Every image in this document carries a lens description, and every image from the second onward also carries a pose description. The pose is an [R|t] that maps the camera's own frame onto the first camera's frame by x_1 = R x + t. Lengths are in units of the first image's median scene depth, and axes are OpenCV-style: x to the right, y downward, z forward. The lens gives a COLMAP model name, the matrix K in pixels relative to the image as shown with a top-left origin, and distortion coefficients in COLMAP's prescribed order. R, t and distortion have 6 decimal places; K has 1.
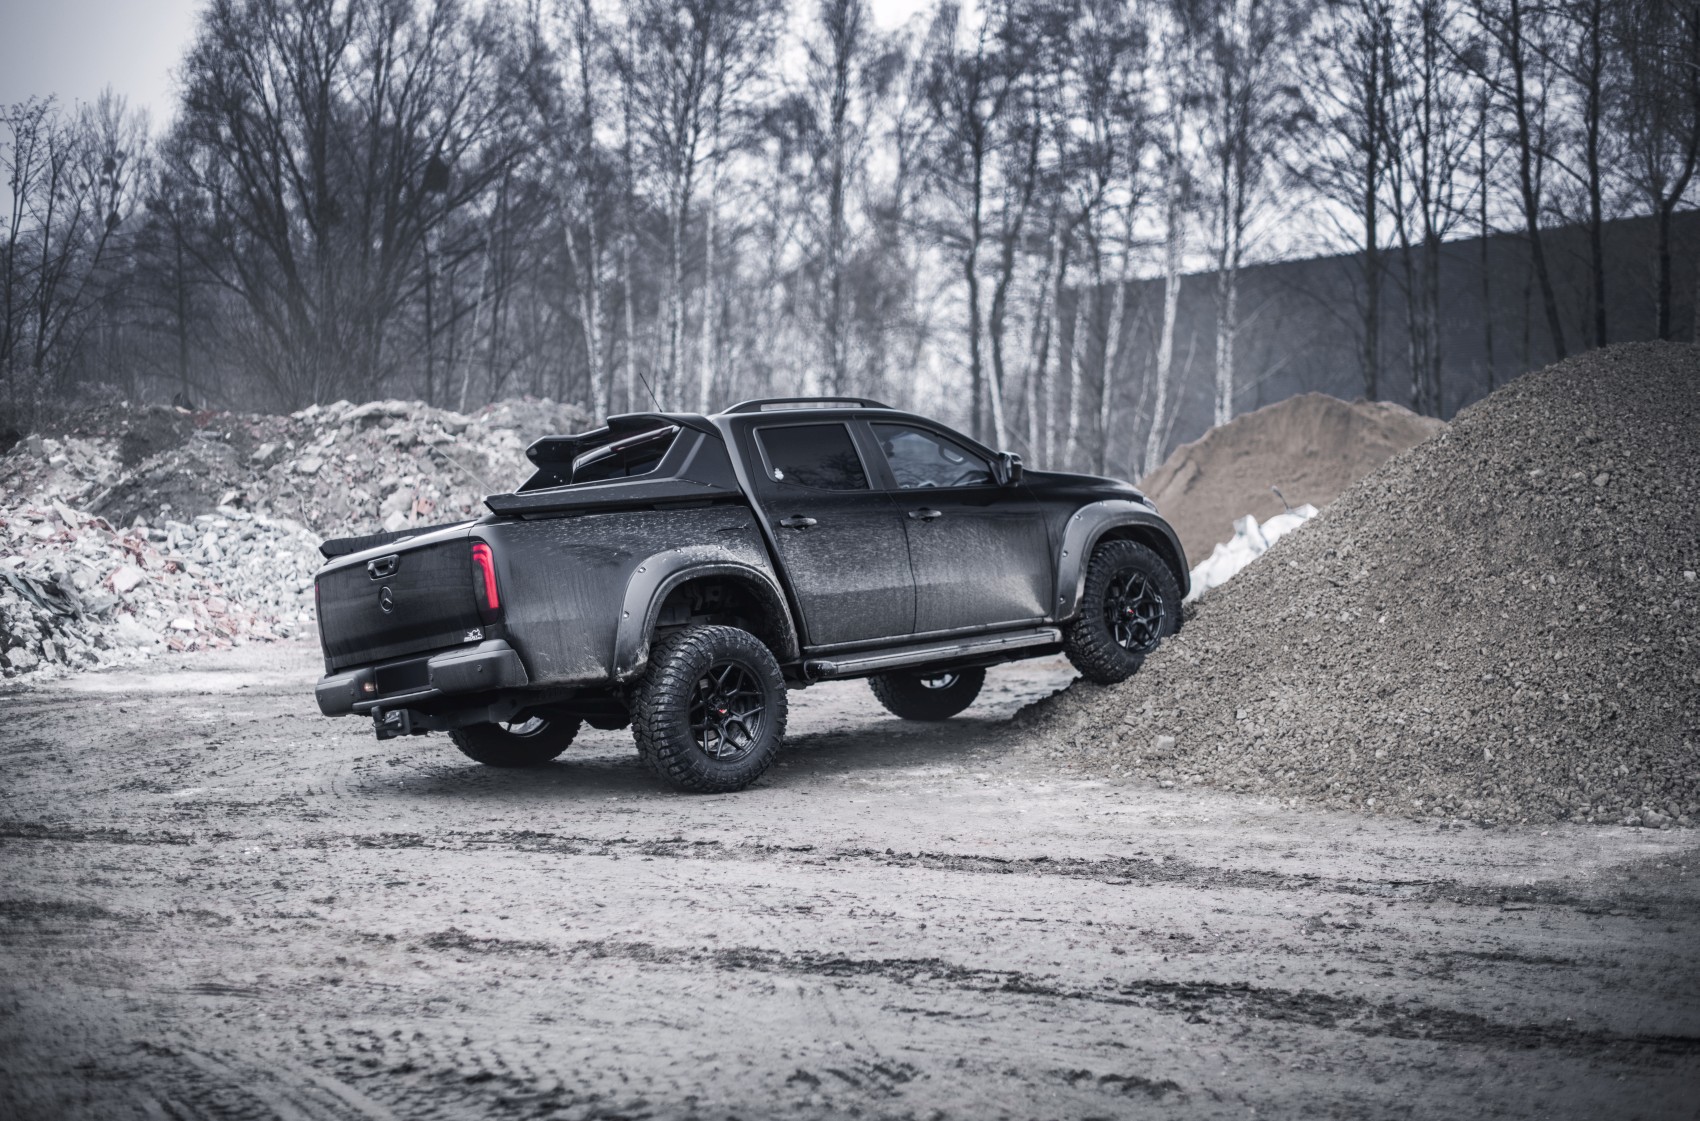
lens RADIAL K [[2356.4, 0, 897.7], [0, 2356.4, 560.8], [0, 0, 1]] dist [-0.112552, 0.013182]
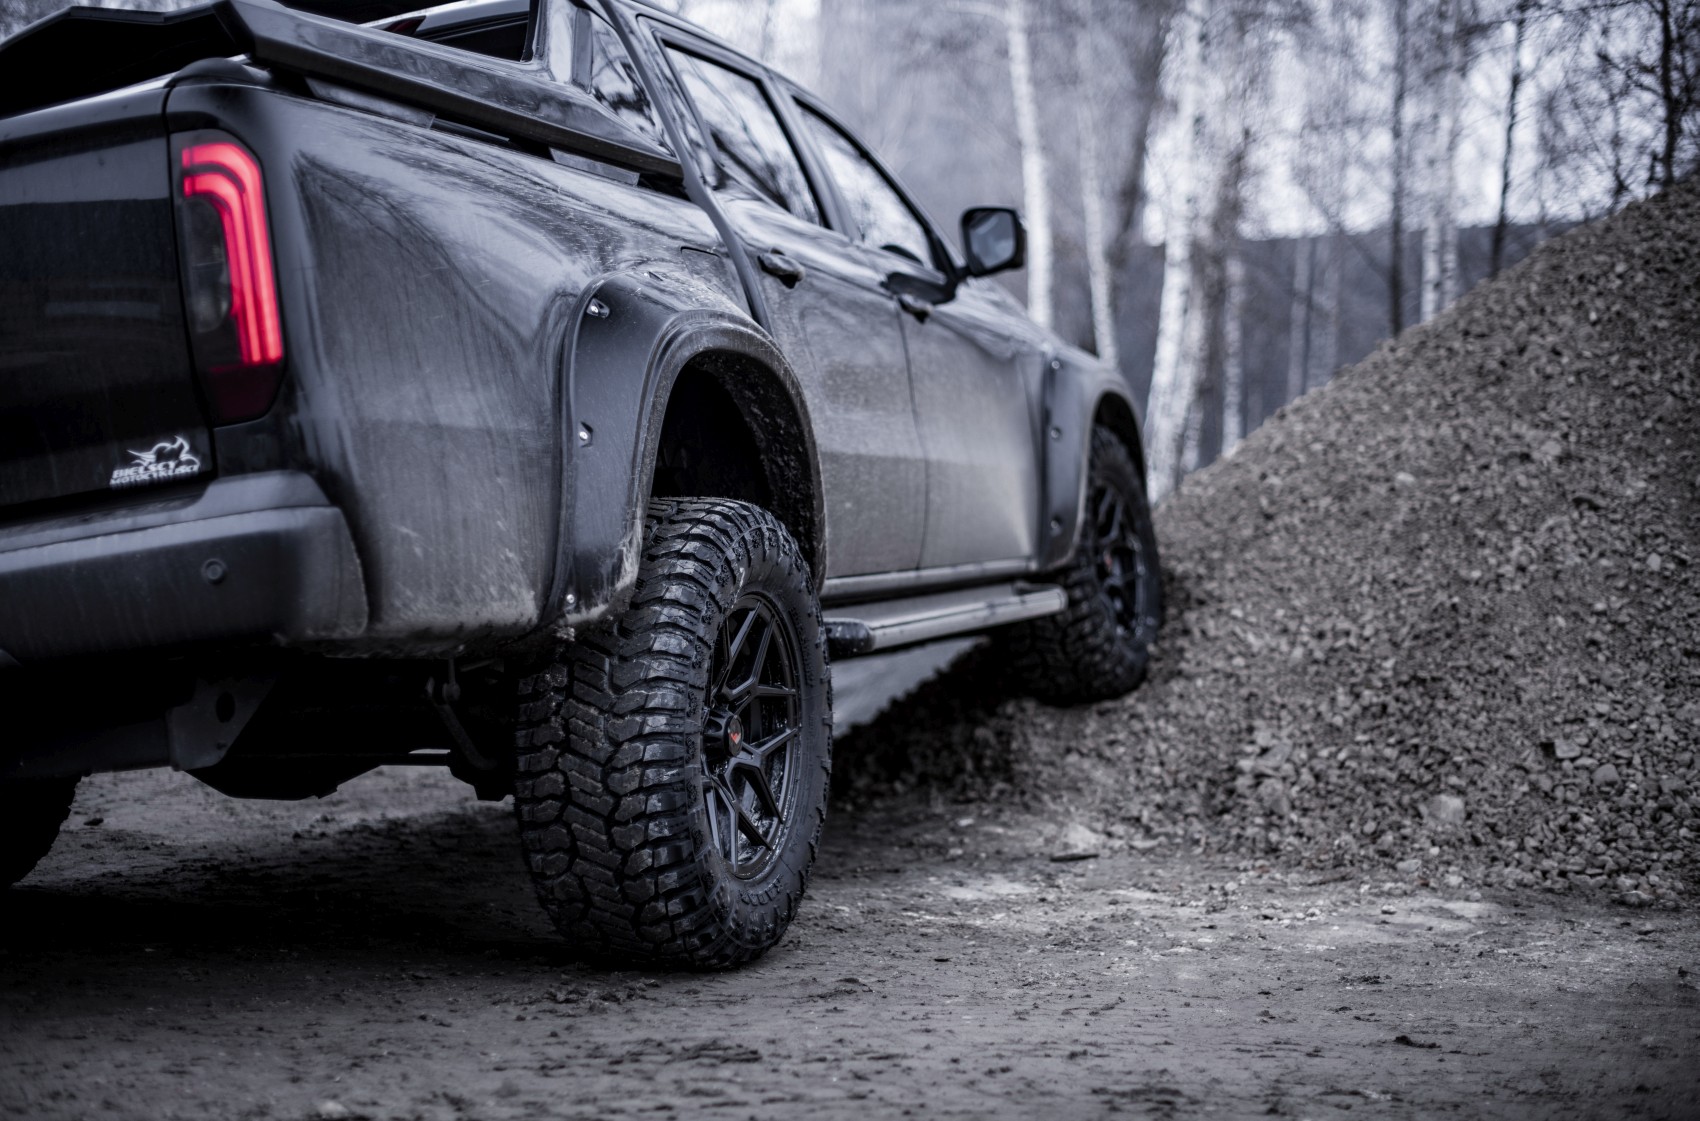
lens RADIAL K [[2416.4, 0, 850.0], [0, 2416.4, 560.5], [0, 0, 1]] dist [-0.145575, 0.065260]
pose [[0.886709, 0.031953, 0.461222, -0.222042], [-0.013906, 0.999001, -0.042477, 0.051000], [-0.462118, 0.031251, 0.886268, 0.650575]]
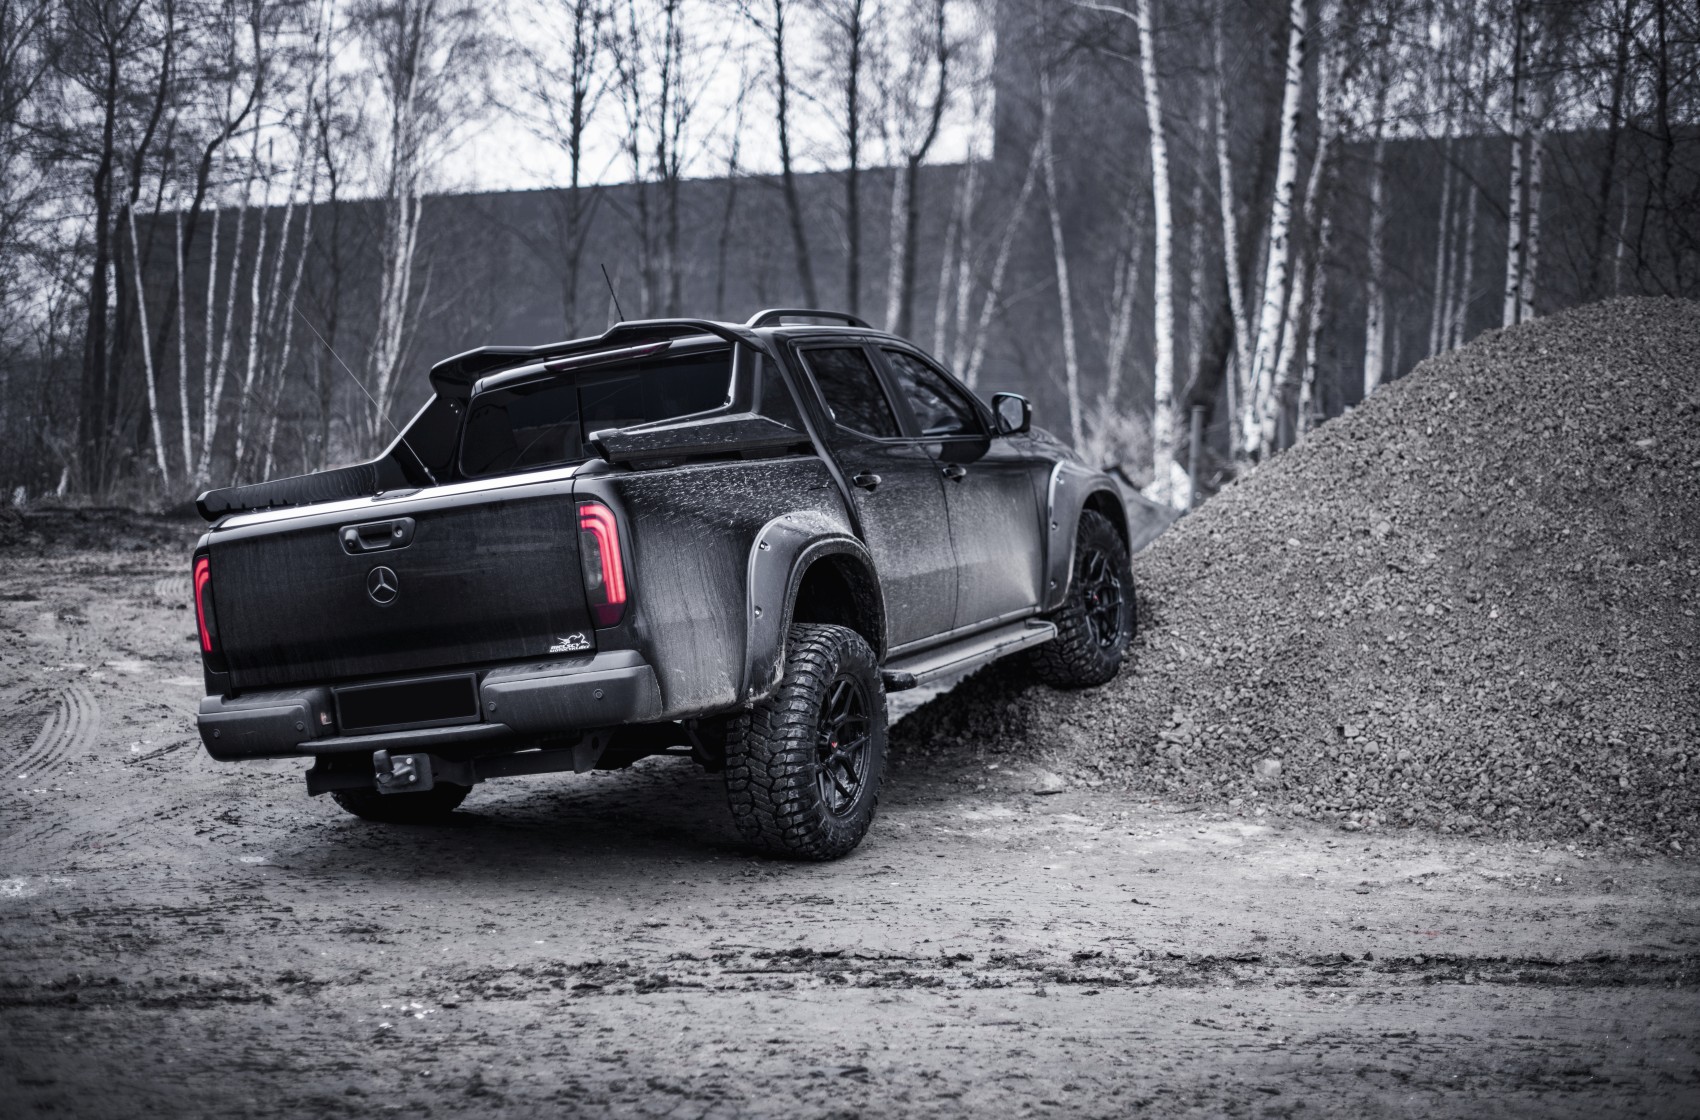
lens RADIAL K [[2416.4, 0, 850.0], [0, 2416.4, 560.0], [0, 0, 1]] dist [-0.145575, 0.065260]
pose [[0.921079, 0.010799, 0.389226, -0.345116], [-0.018622, 0.999693, 0.016333, -0.003826], [-0.388931, -0.022292, 0.920997, 0.319297]]
